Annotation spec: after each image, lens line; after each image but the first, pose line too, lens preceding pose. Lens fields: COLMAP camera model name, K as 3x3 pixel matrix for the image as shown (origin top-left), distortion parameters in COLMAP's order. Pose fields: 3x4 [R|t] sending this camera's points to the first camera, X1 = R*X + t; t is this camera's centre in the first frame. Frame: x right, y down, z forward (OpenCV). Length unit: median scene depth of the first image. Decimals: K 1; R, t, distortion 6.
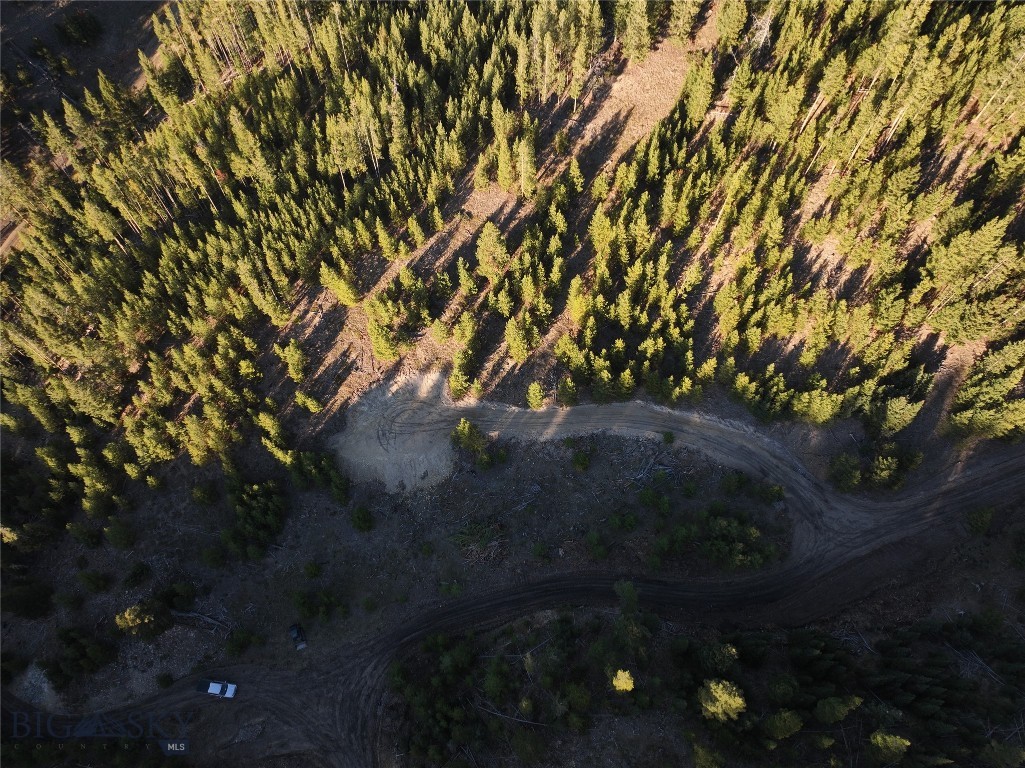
lens RADIAL K [[720.2, 0, 514.5], [0, 720.2, 384.7], [0, 0, 1]] dist [0.000602, 0.015344]
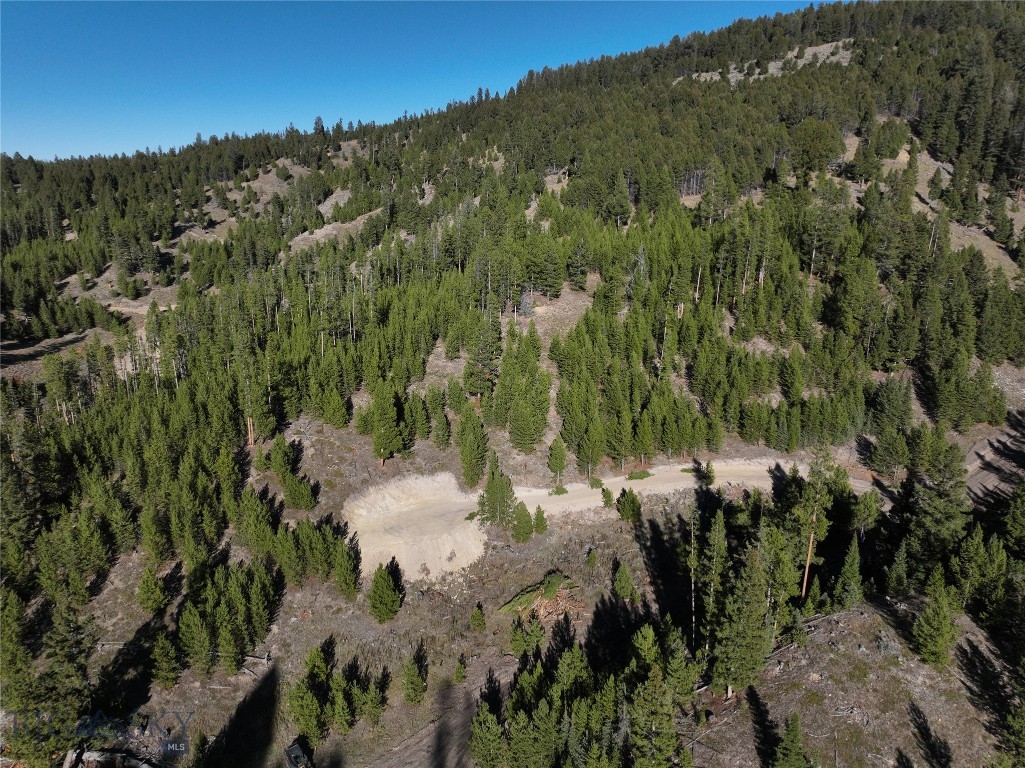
lens RADIAL K [[720.2, 0, 514.5], [0, 720.2, 384.7], [0, 0, 1]] dist [0.000602, 0.015344]
pose [[0.963921, -0.058705, 0.259633, -0.256894], [0.232977, 0.657846, -0.716212, 0.595173], [-0.128753, 0.750861, 0.647789, 0.341169]]
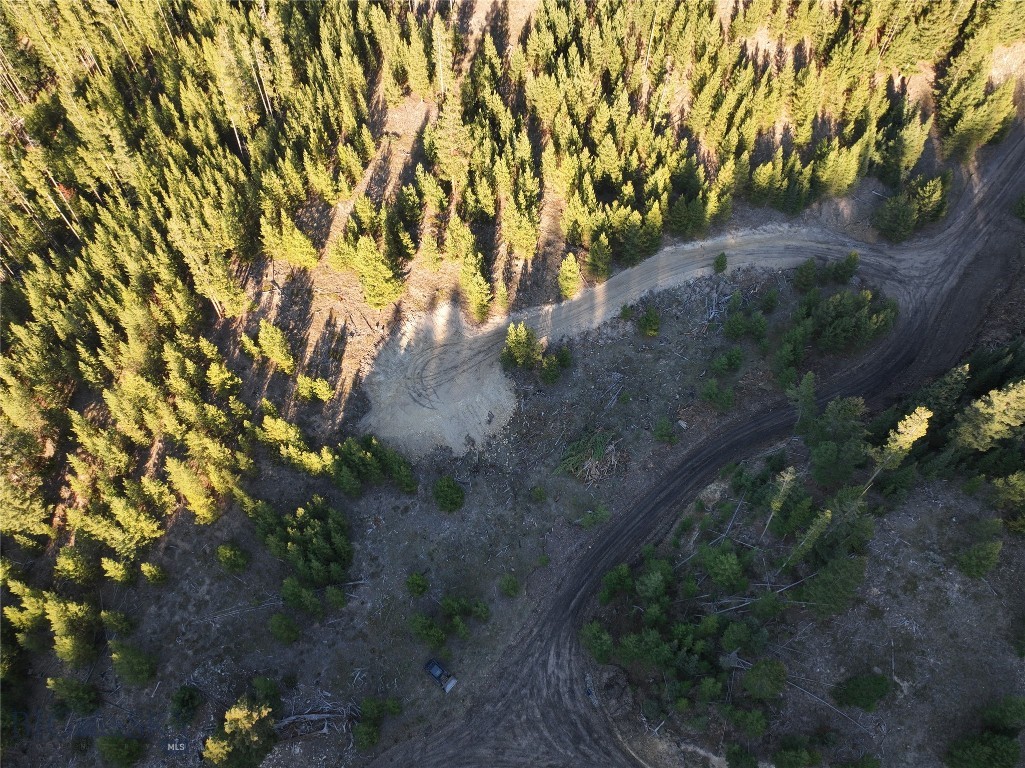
lens RADIAL K [[720.2, 0, 514.5], [0, 720.2, 384.7], [0, 0, 1]] dist [0.000602, 0.015344]
pose [[0.877202, -0.384602, 0.287399, -0.320576], [0.424896, 0.900586, -0.091693, 0.180238], [-0.223562, 0.202548, 0.953412, 0.231900]]
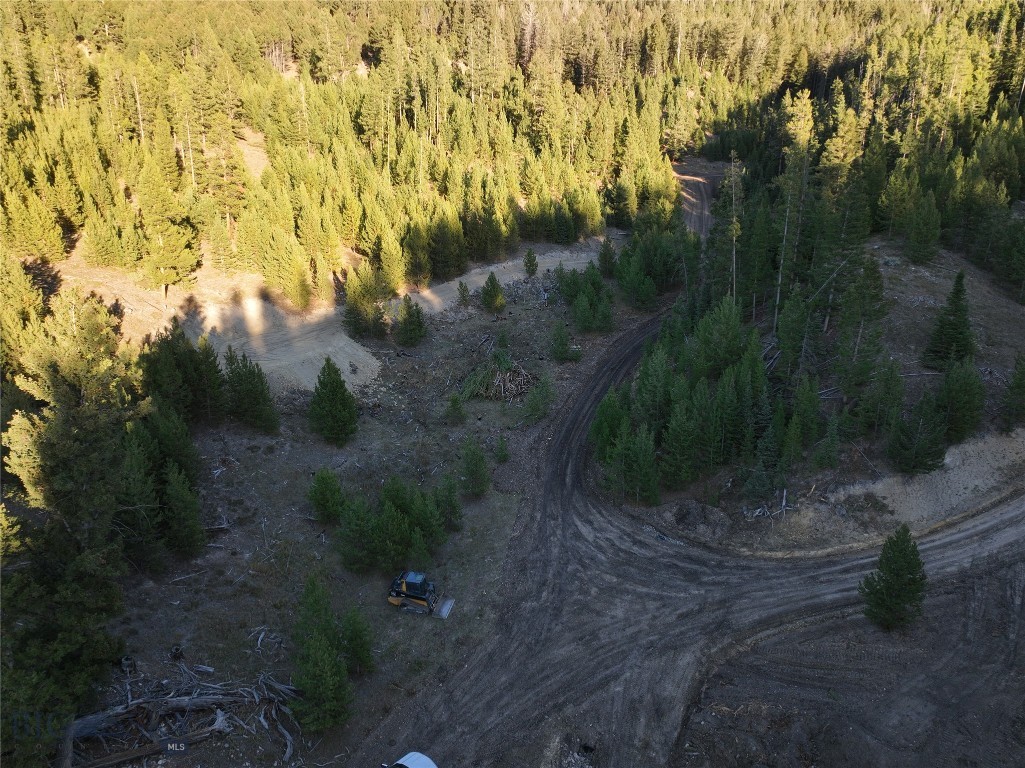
lens RADIAL K [[720.2, 0, 514.5], [0, 720.2, 384.7], [0, 0, 1]] dist [0.000602, 0.015344]
pose [[0.543864, -0.236958, 0.805023, -0.537416], [0.749753, 0.568106, -0.339302, 0.437953], [-0.376938, 0.788103, 0.486633, 0.685487]]
